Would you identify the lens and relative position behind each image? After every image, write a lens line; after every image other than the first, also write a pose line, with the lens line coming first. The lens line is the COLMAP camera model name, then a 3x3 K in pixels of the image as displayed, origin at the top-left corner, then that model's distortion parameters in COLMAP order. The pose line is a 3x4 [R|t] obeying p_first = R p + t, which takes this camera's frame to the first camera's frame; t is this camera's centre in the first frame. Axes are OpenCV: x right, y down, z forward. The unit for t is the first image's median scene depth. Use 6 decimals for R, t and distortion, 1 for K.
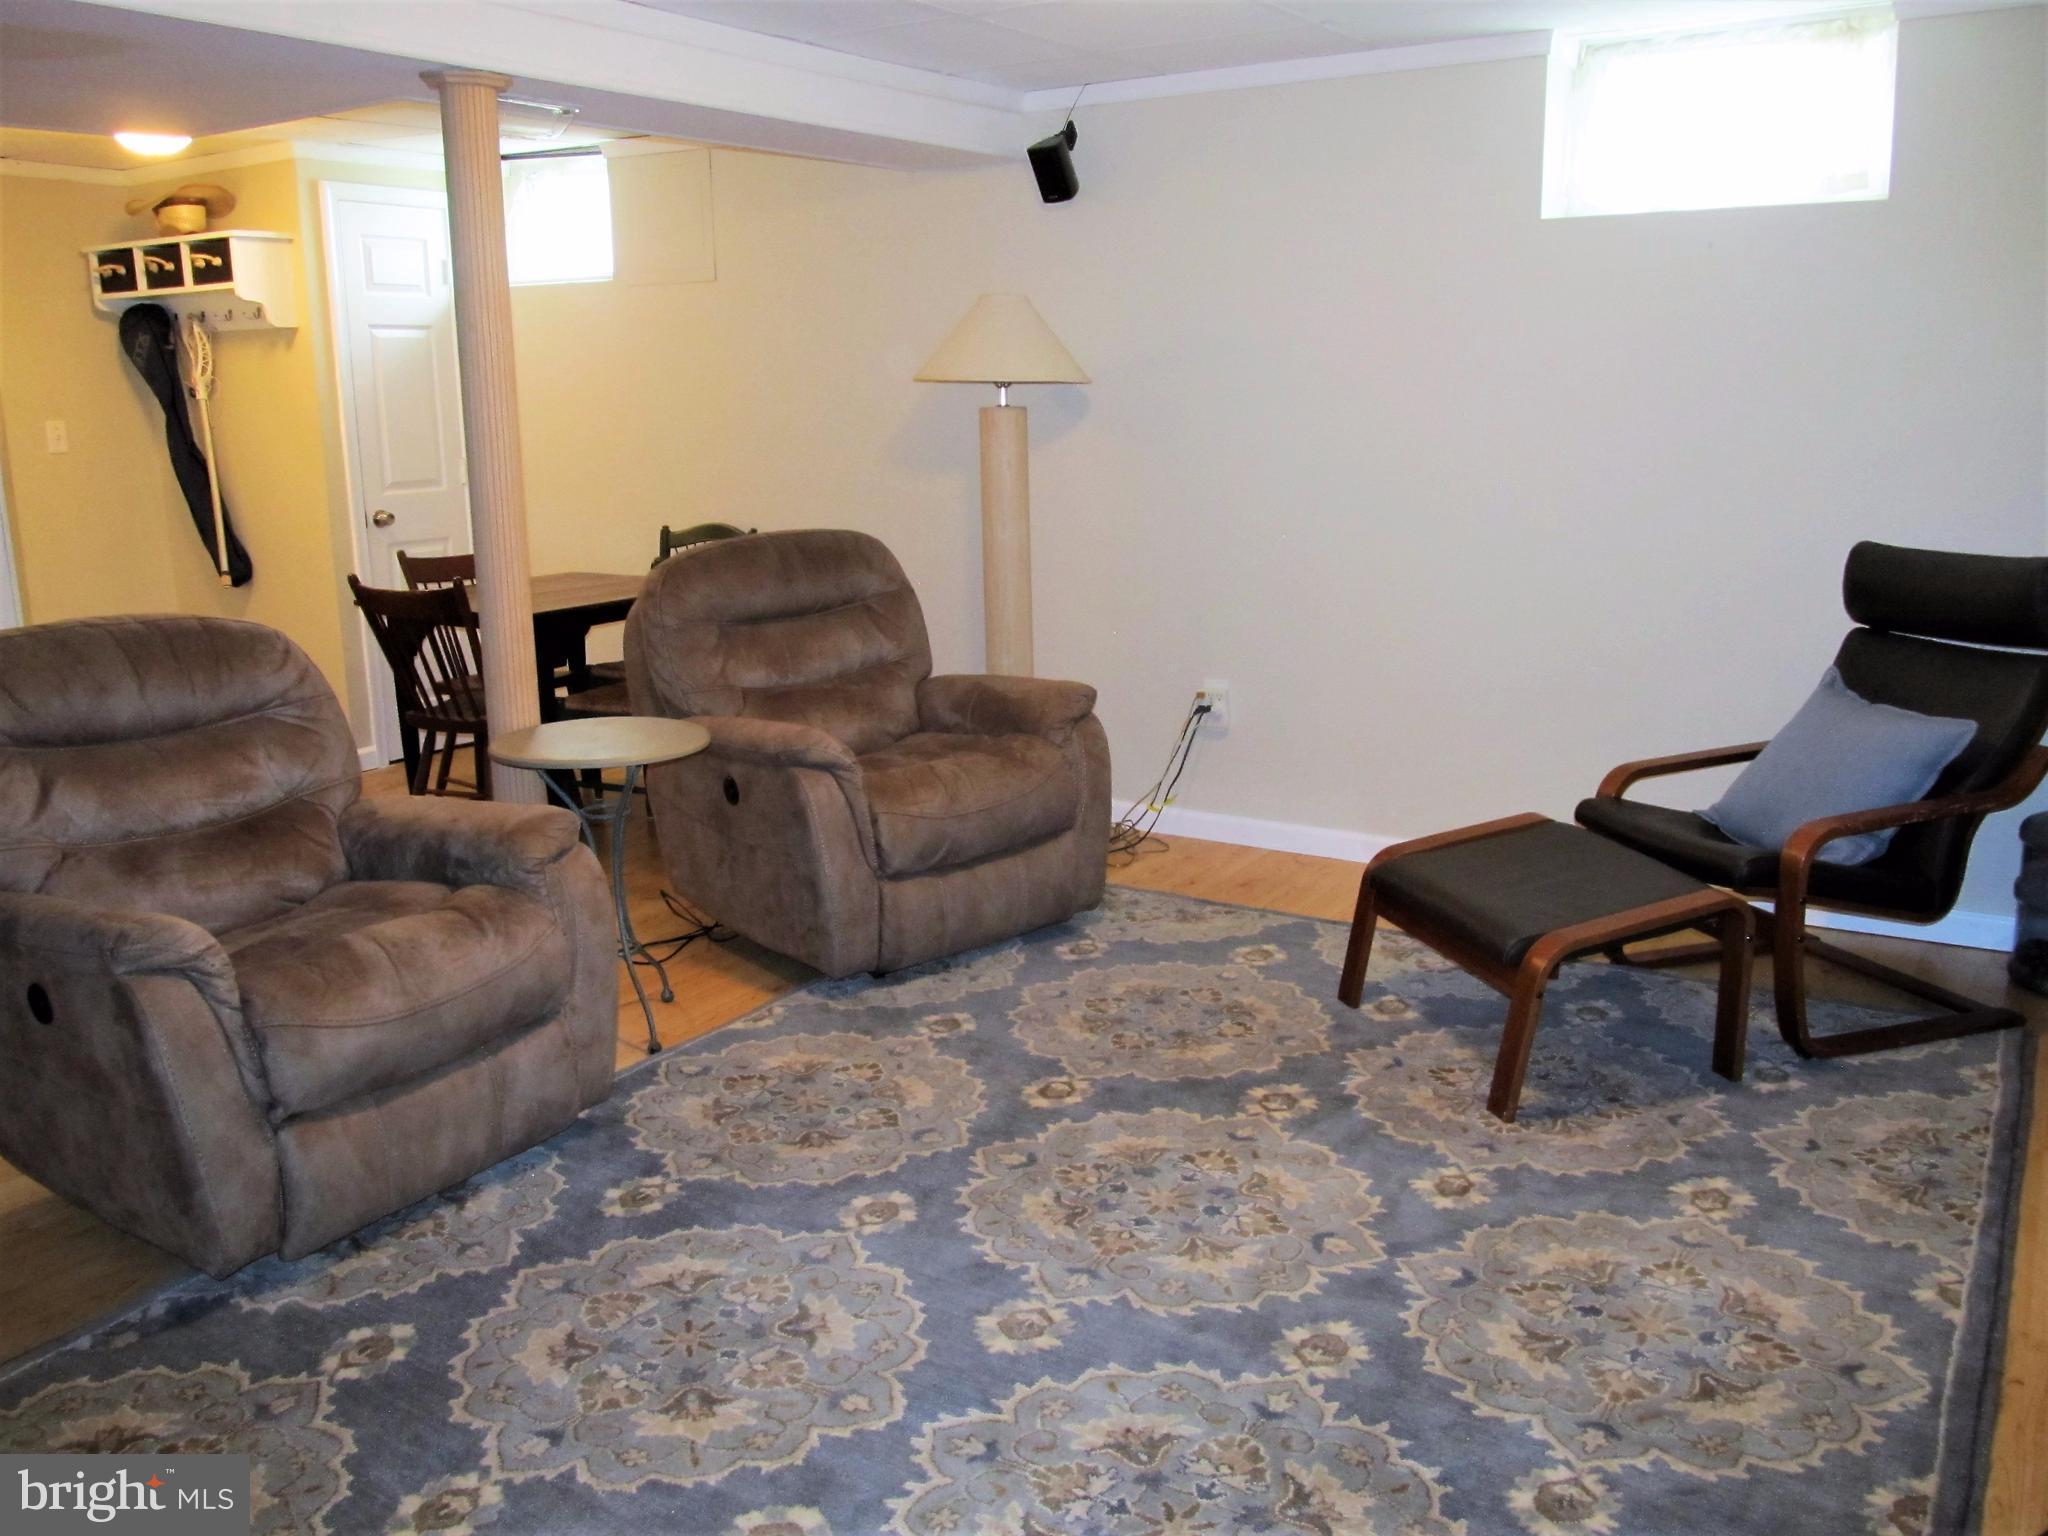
lens RADIAL K [[1678.9, 0, 1024.1], [0, 1678.9, 759.9], [0, 0, 1]] dist [-0.065228, 0.020336]
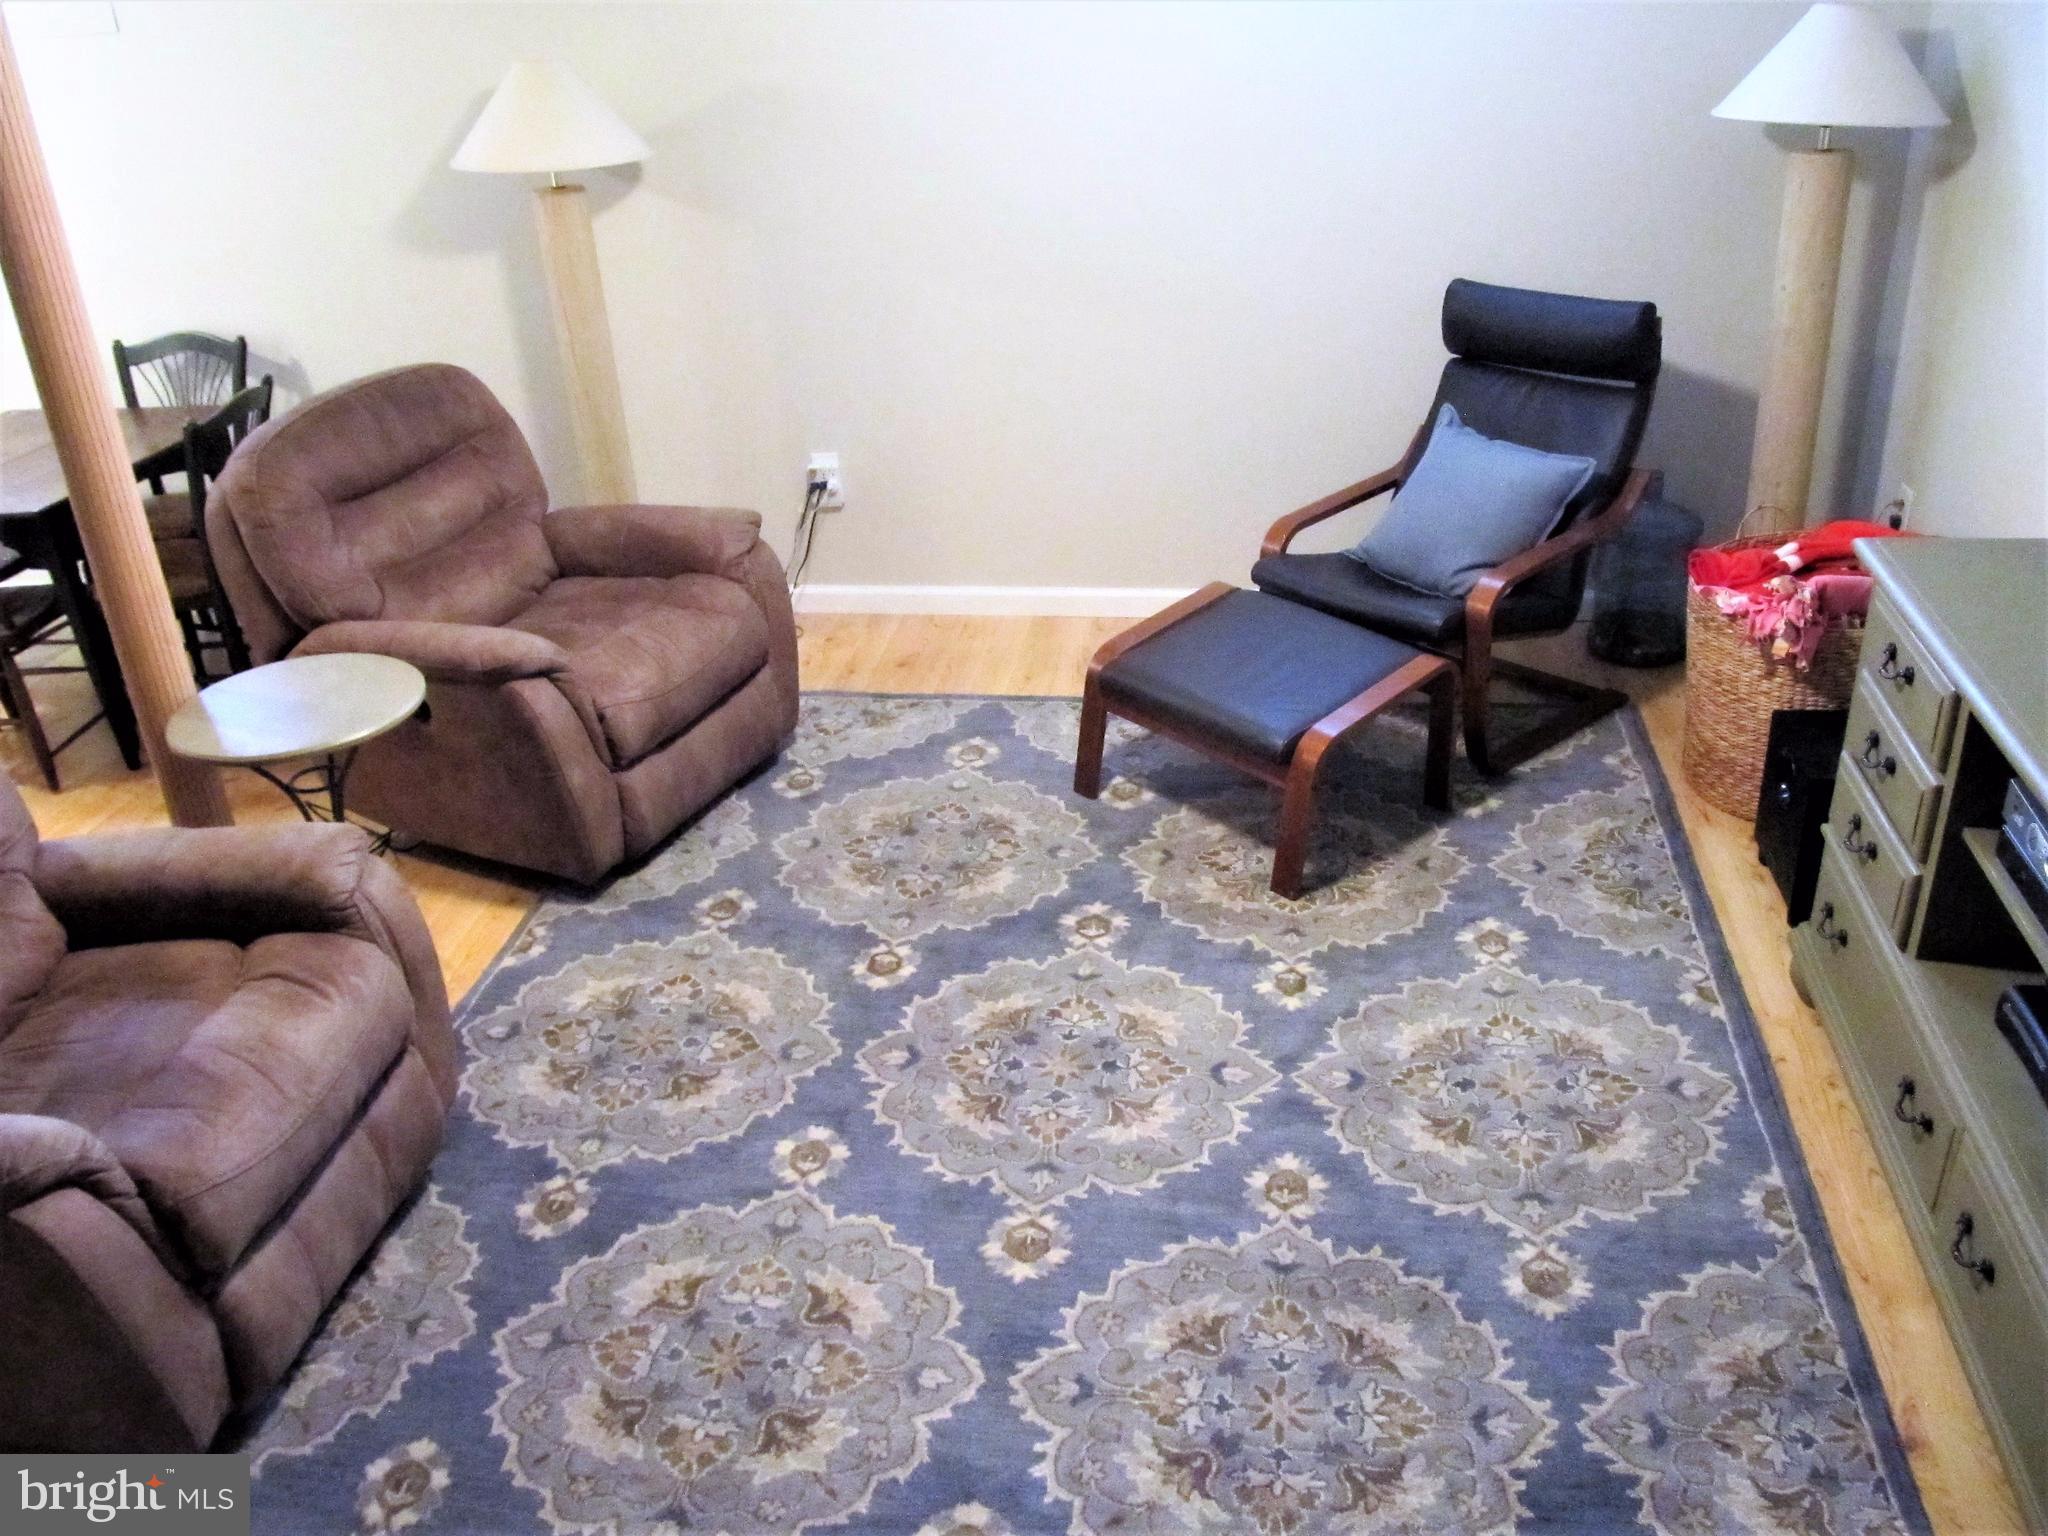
lens RADIAL K [[1678.9, 0, 1028.2], [0, 1678.9, 762.0], [0, 0, 1]] dist [-0.065228, 0.020336]
pose [[0.916280, -0.211314, 0.340262, -0.262581], [0.125158, 0.958022, 0.257932, -0.203868], [-0.380483, -0.193751, 0.904264, 0.082033]]
